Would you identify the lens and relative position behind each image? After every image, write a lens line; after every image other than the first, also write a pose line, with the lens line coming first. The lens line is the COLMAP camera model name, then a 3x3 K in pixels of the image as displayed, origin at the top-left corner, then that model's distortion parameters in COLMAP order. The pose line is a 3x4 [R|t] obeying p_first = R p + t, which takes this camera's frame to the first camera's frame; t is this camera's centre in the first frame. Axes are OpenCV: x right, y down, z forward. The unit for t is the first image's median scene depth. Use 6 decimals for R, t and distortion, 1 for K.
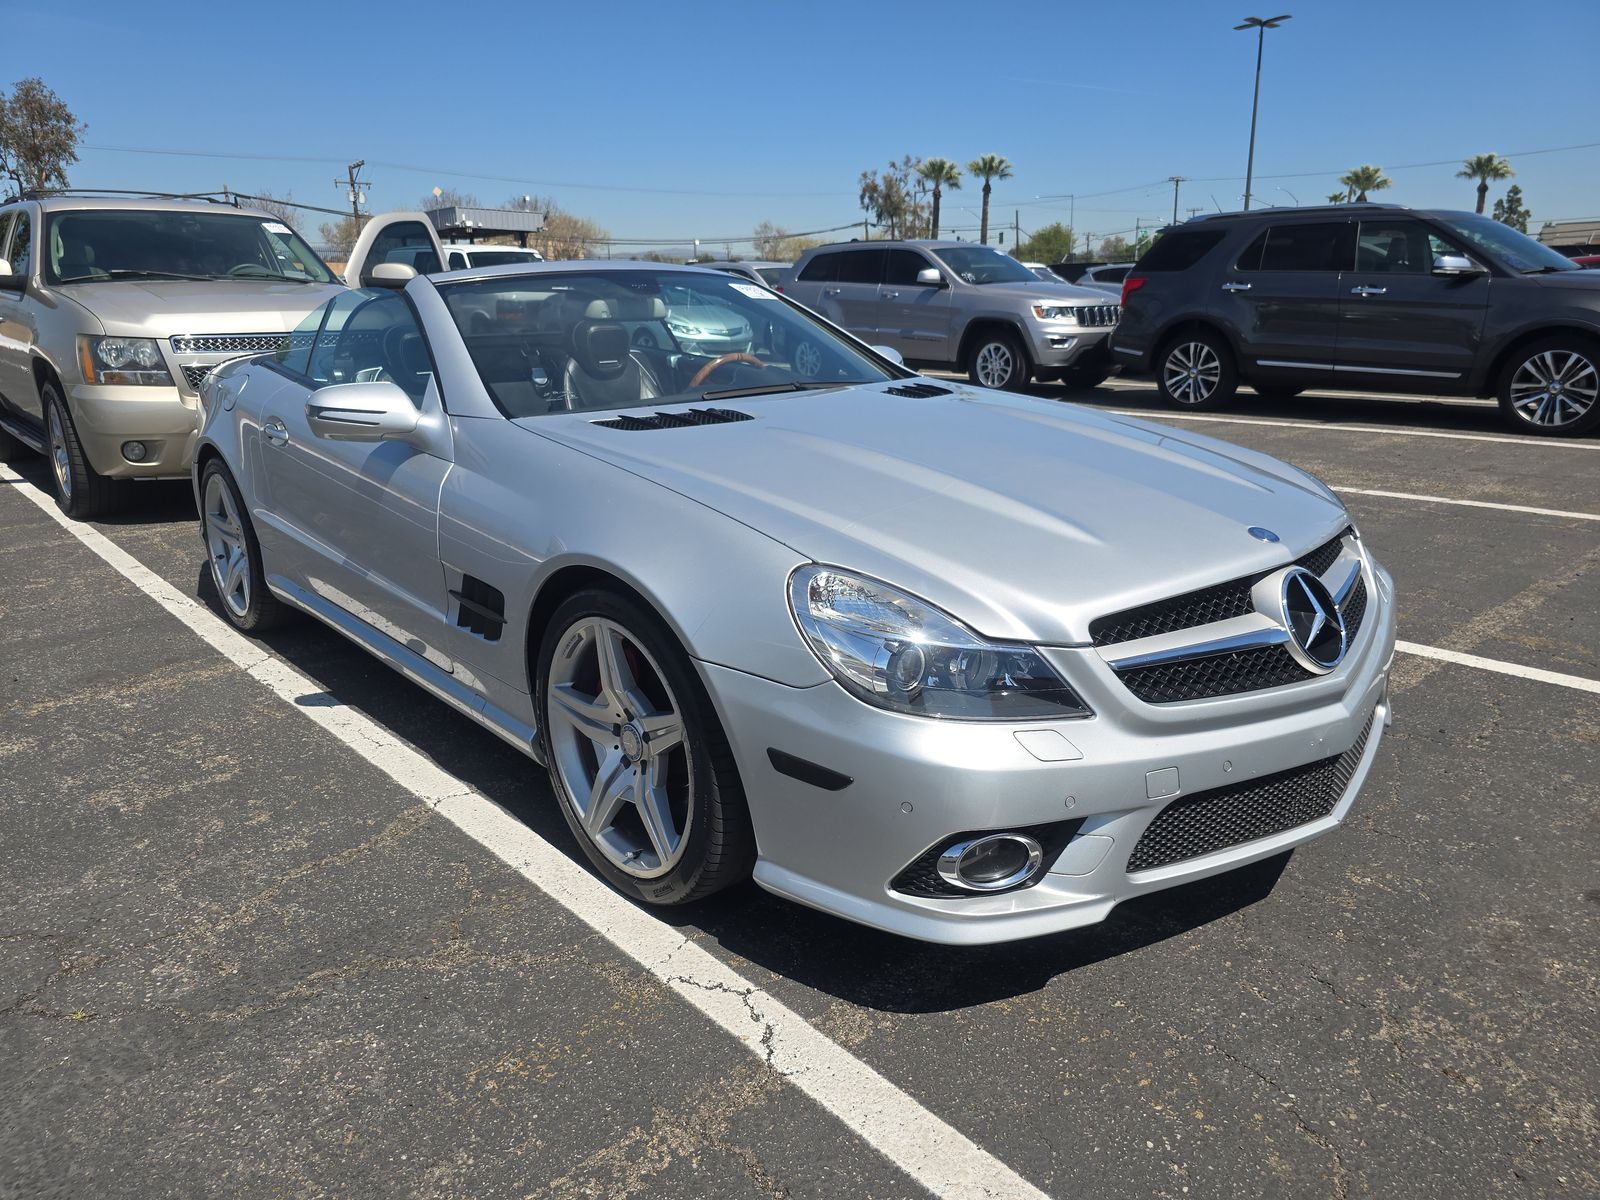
lens RADIAL K [[1092.8, 0, 804.0], [0, 1092.8, 585.8], [0, 0, 1]] dist [0.040179, -0.039500]
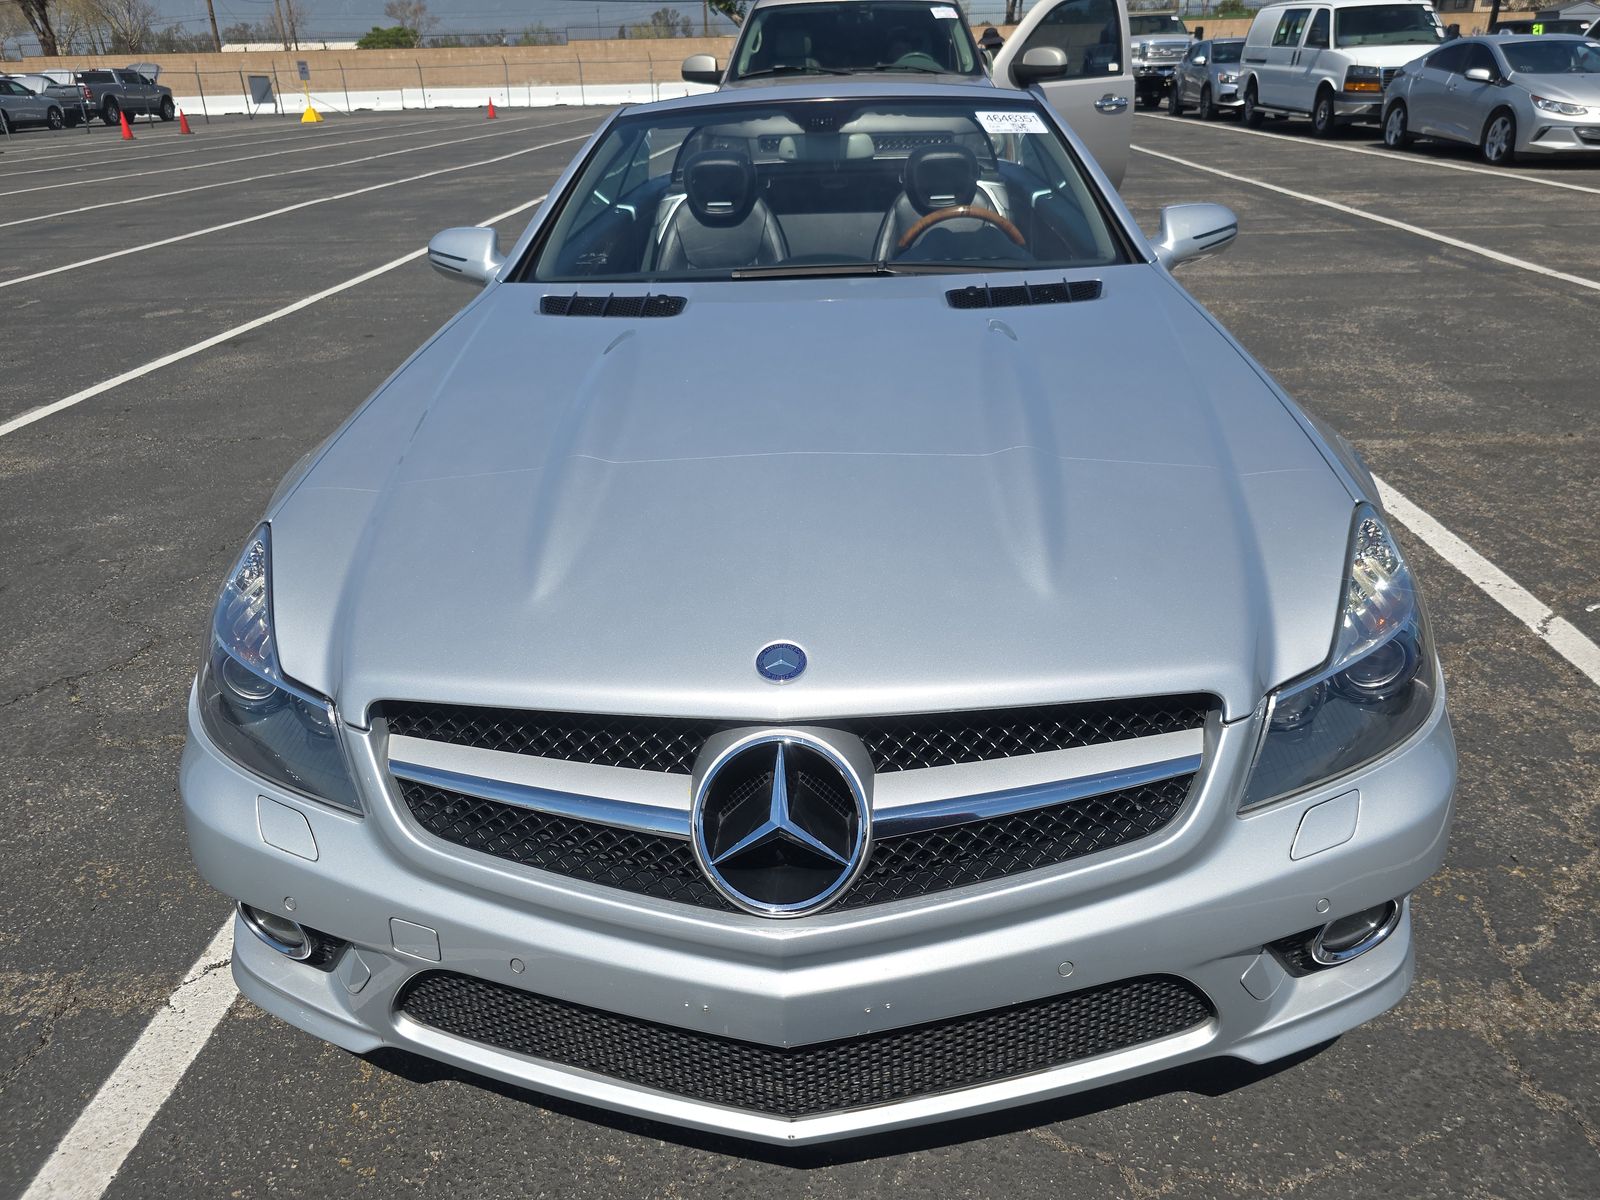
lens RADIAL K [[1092.8, 0, 804.0], [0, 1092.8, 585.8], [0, 0, 1]] dist [0.040179, -0.039500]
pose [[0.711554, 0.295078, -0.637667, 0.903332], [-0.166617, 0.952518, 0.254851, -0.275078], [0.682590, -0.075094, 0.726933, 0.655869]]
